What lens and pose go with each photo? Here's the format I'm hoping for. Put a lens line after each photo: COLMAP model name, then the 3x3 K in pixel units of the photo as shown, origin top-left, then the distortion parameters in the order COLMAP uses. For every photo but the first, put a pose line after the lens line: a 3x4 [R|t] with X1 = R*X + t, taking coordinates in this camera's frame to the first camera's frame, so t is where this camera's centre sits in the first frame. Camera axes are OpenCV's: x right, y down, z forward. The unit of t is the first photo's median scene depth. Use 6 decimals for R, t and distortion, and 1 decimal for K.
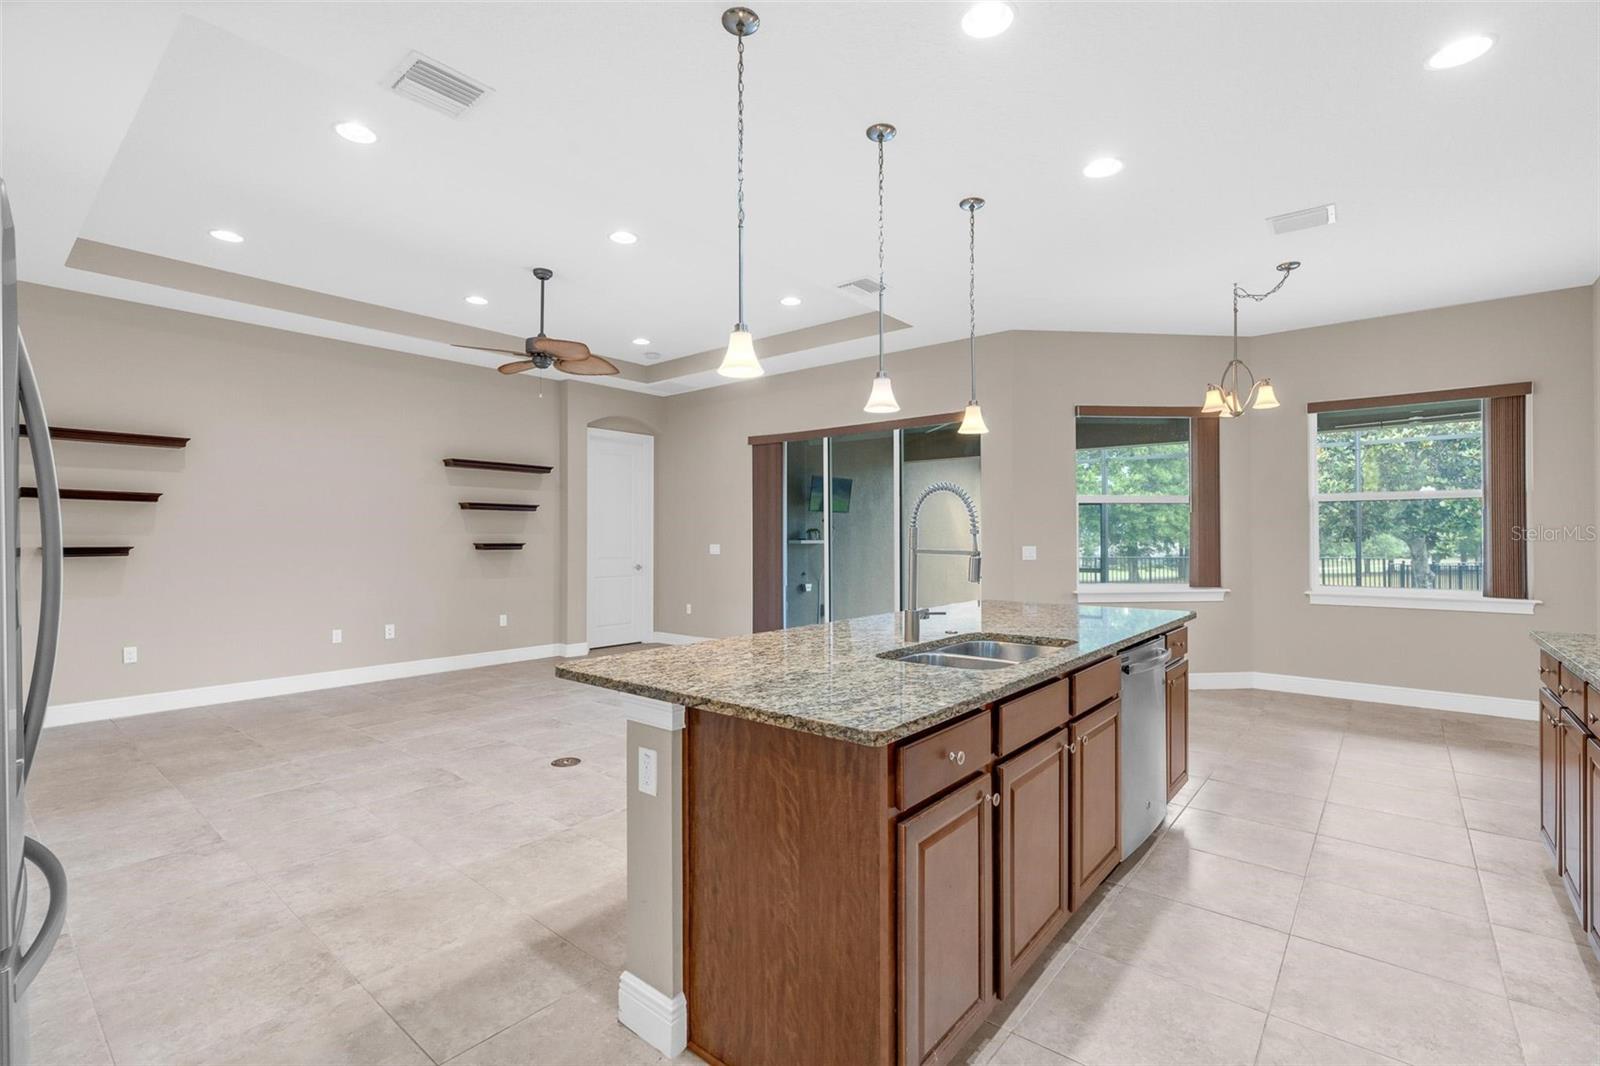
lens RADIAL K [[723.4, 0, 794.8], [0, 723.4, 531.7], [0, 0, 1]] dist [-0.009554, 0.003471]
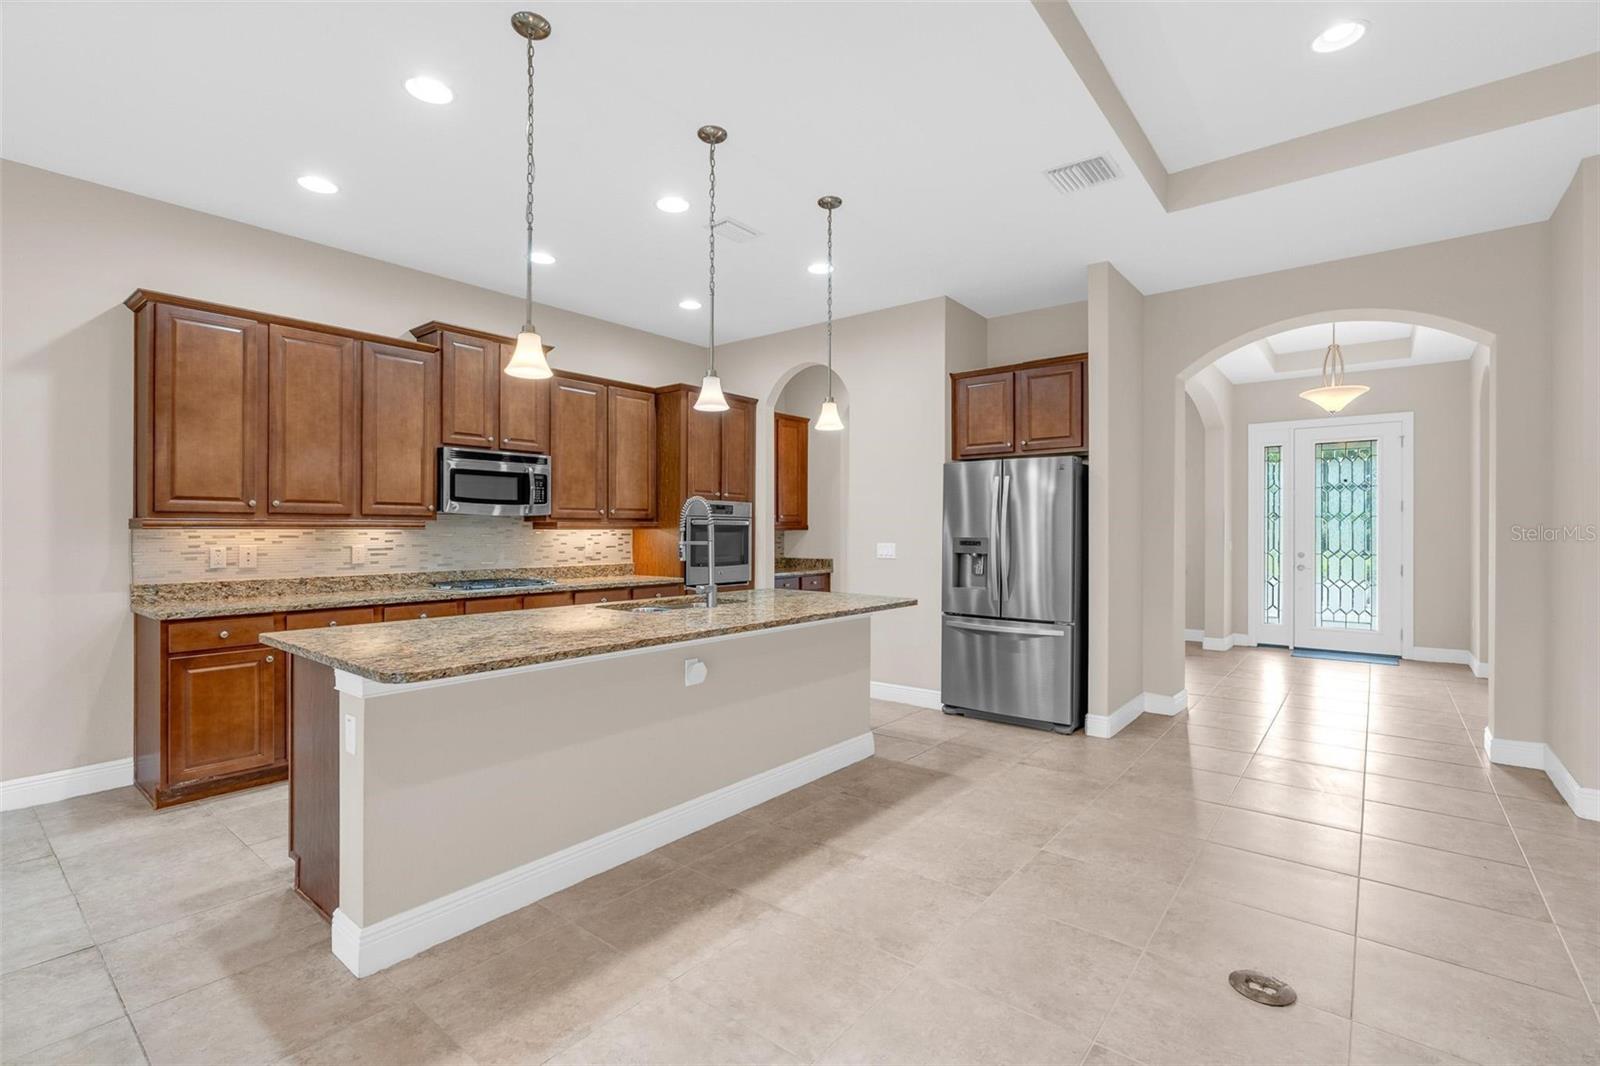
lens RADIAL K [[723.4, 0, 791.1], [0, 723.4, 527.1], [0, 0, 1]] dist [-0.009554, 0.003471]
pose [[-0.999953, -0.001408, -0.009630, 0.010682], [-0.001289, 0.999923, -0.012347, 0.005636], [0.009647, -0.012334, -0.999877, 1.166414]]
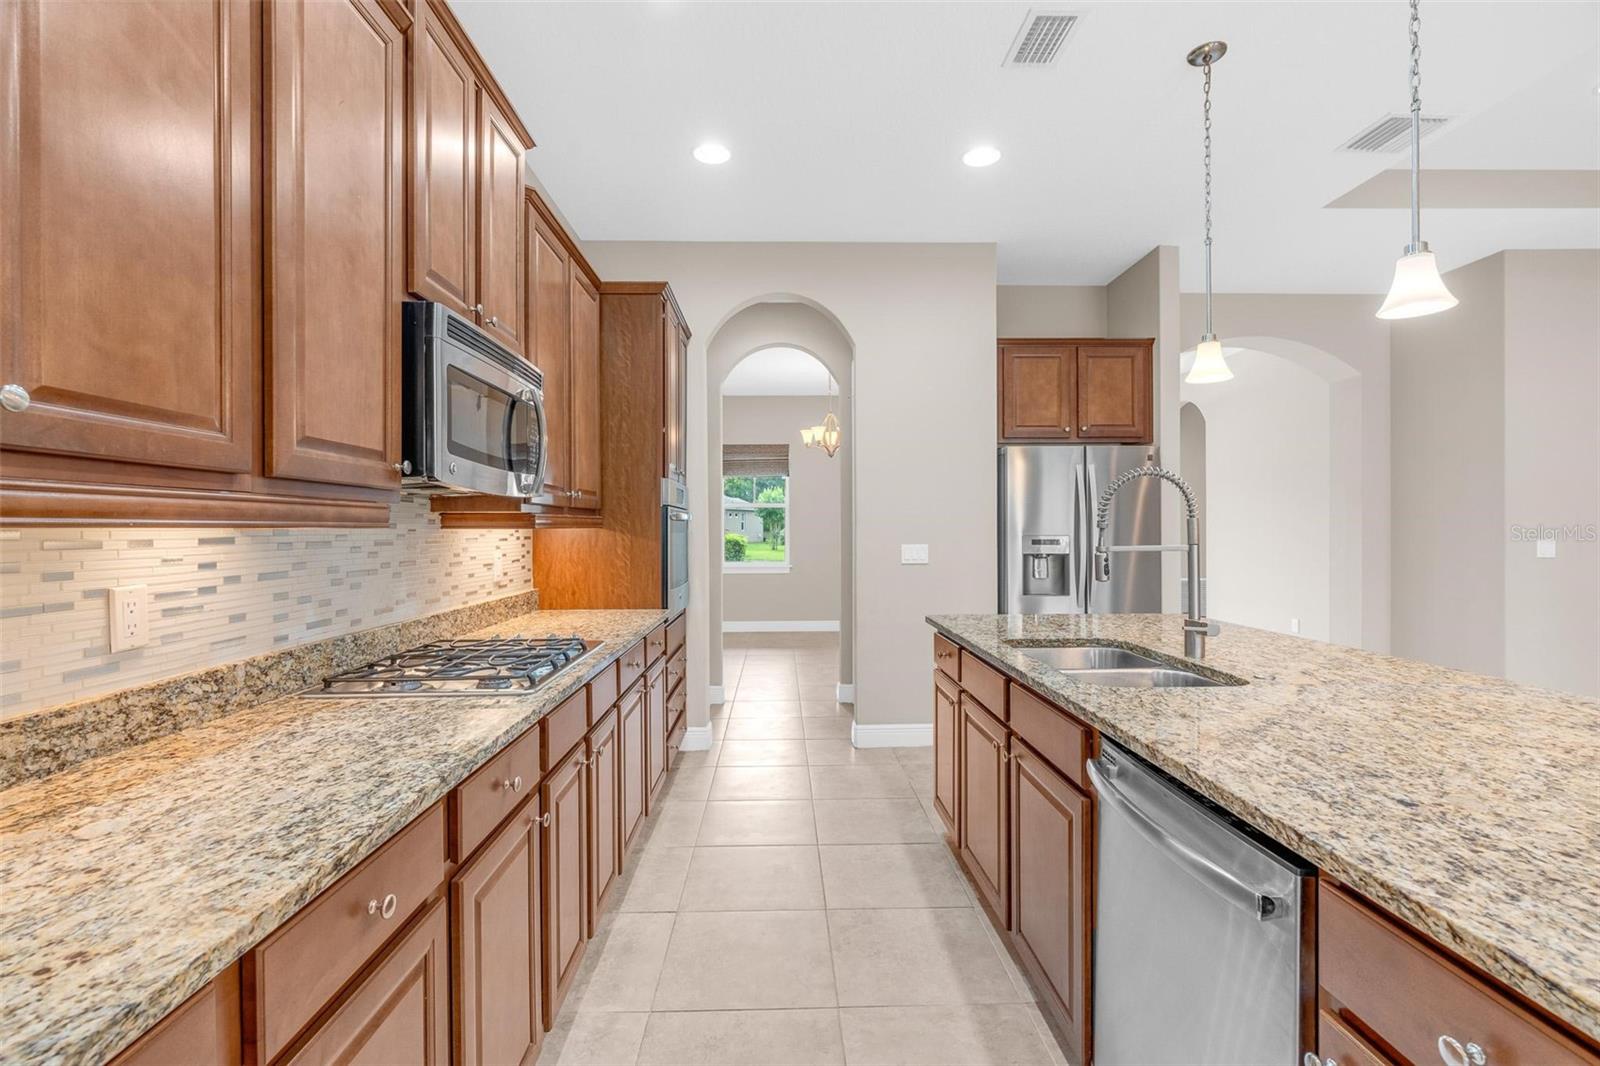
lens RADIAL K [[723.4, 0, 794.0], [0, 723.4, 531.2], [0, 0, 1]] dist [-0.009554, 0.003471]
pose [[-0.755033, 0.006645, -0.655653, 0.505866], [0.012811, 0.999907, -0.004620, 0.003064], [0.655561, -0.011888, -0.755049, 0.641374]]
